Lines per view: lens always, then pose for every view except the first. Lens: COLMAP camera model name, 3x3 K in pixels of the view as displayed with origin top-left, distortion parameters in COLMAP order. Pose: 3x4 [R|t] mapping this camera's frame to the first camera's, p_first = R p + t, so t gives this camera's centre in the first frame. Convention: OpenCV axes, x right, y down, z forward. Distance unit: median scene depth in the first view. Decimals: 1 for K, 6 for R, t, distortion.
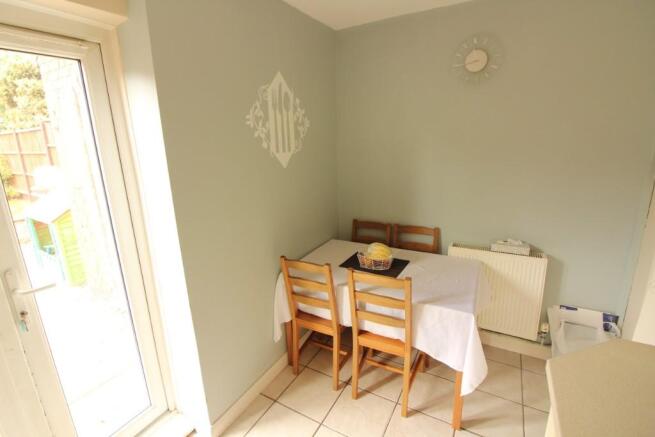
lens RADIAL K [[305.1, 0, 330.4], [0, 305.1, 216.0], [0, 0, 1]] dist [-0.026047, -0.000974]
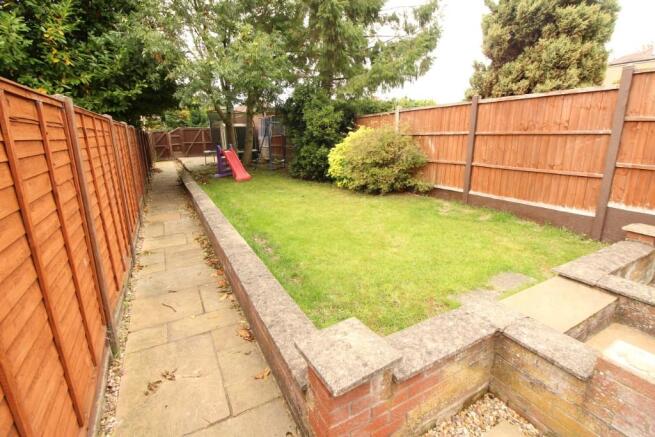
lens RADIAL K [[305.1, 0, 330.4], [0, 305.1, 216.0], [0, 0, 1]] dist [-0.026047, -0.000974]
pose [[0.858869, 0.142680, -0.491921, -1.091165], [-0.133064, 0.989597, 0.054707, -0.016635], [0.494609, 0.018471, 0.868919, 0.249214]]
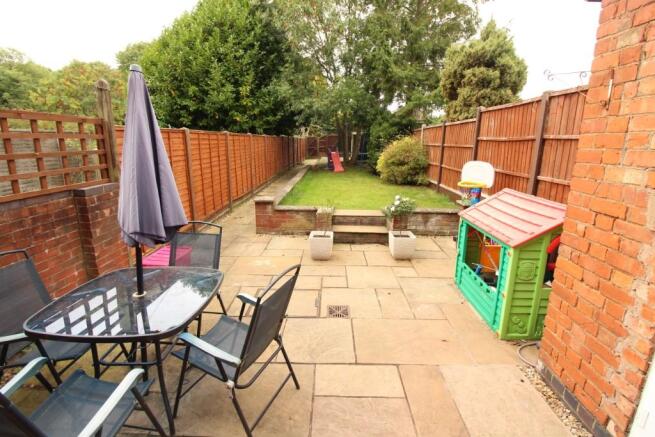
lens RADIAL K [[305.1, 0, 330.4], [0, 305.1, 216.0], [0, 0, 1]] dist [-0.026047, -0.000974]
pose [[0.492541, 0.233350, -0.838422, -0.330600], [-0.233005, 0.963571, 0.131300, -0.023798], [0.838518, 0.130686, 0.528970, 0.154551]]
